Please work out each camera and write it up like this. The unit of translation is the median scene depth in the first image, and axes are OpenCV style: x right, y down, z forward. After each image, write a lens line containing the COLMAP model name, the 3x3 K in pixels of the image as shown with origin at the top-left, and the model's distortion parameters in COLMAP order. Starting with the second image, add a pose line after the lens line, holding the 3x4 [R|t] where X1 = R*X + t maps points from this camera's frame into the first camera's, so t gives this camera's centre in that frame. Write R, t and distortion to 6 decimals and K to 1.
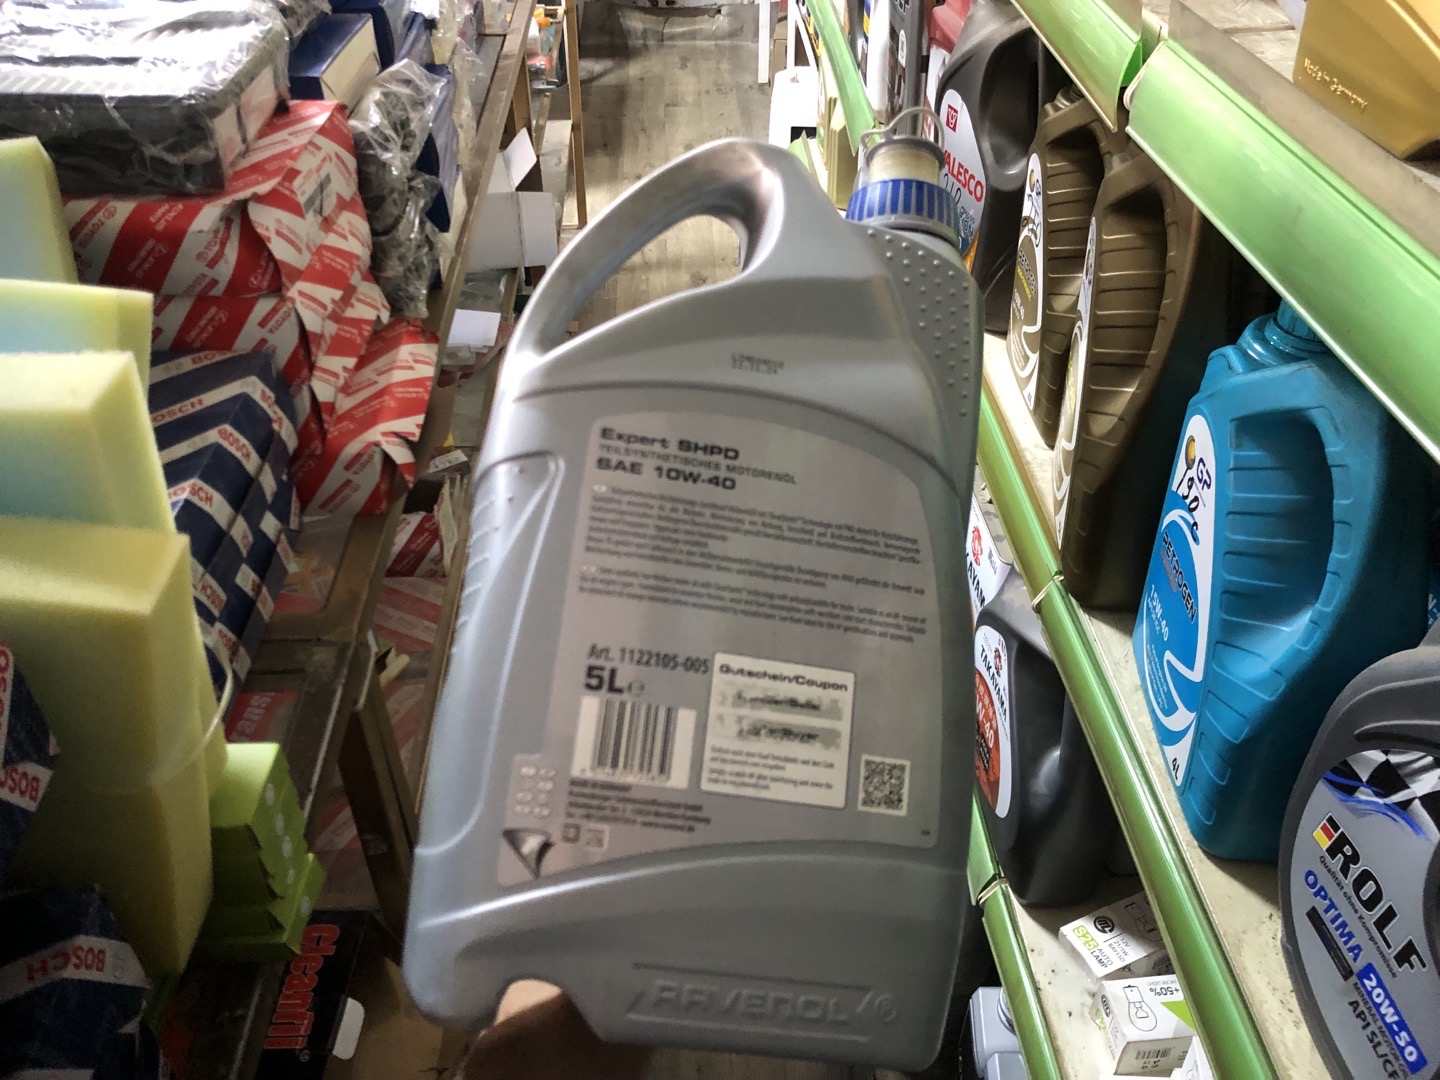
lens RADIAL K [[1178.5, 0, 705.9], [0, 1178.5, 523.0], [0, 0, 1]] dist [0.057017, -0.065275]
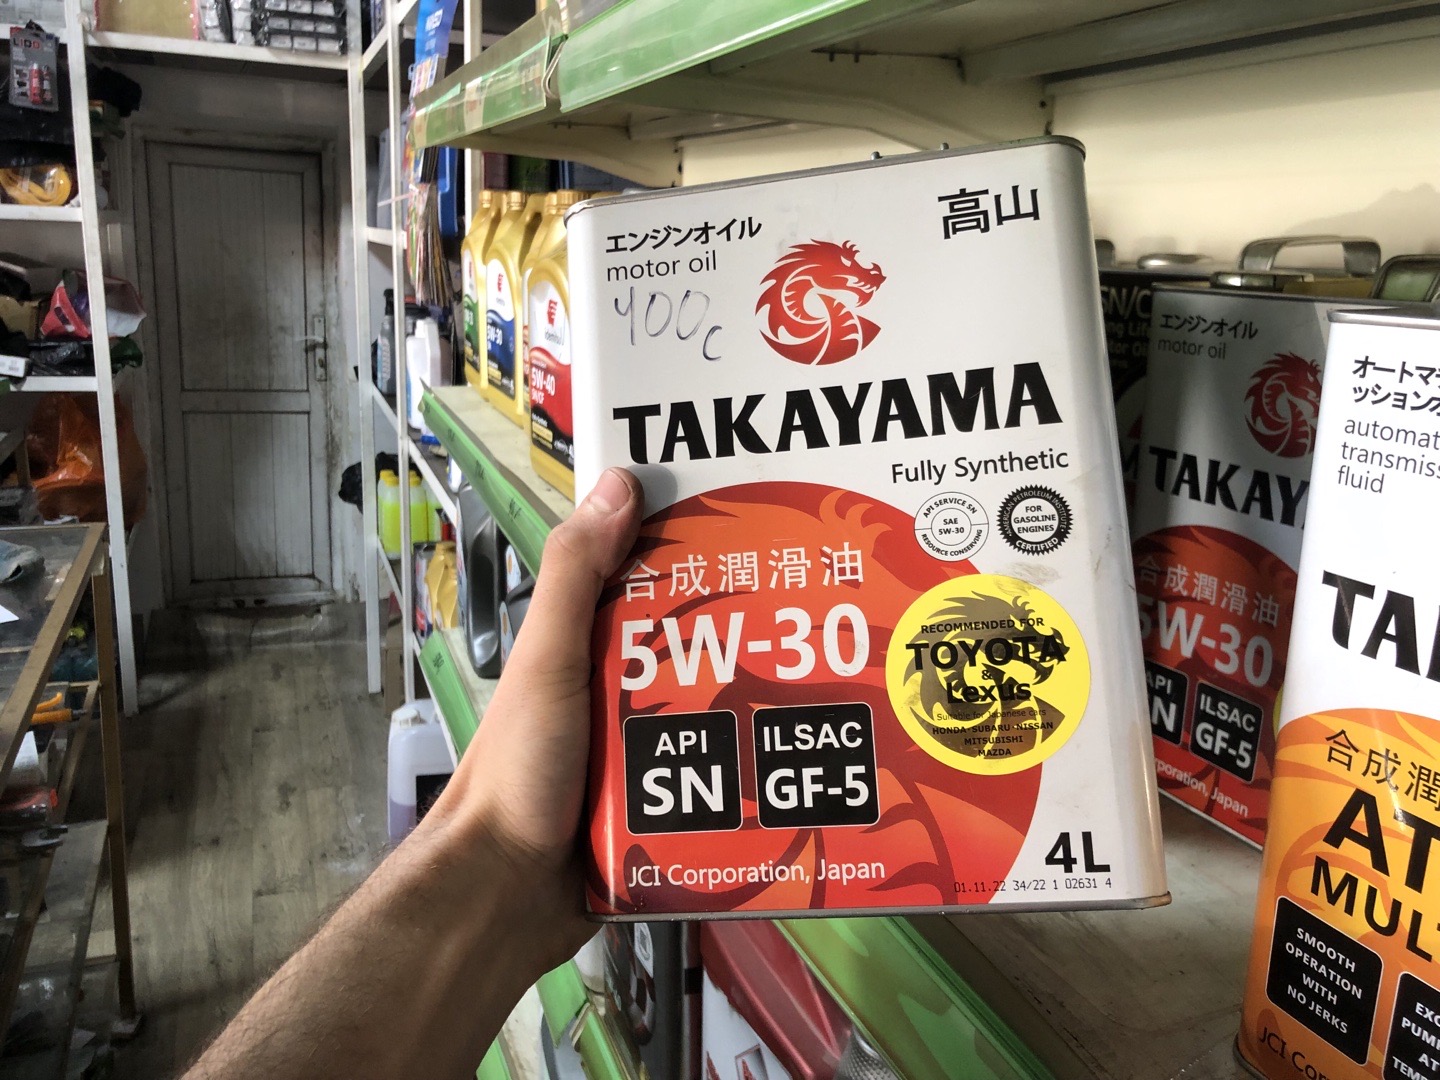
lens RADIAL K [[1201.8, 0, 710.0], [0, 1201.8, 526.5], [0, 0, 1]] dist [-0.011934, 0.059309]
pose [[0.947428, -0.035573, 0.317987, 0.026203], [0.159055, 0.914678, -0.371573, -0.539620], [-0.277638, 0.402615, 0.872249, 0.562141]]
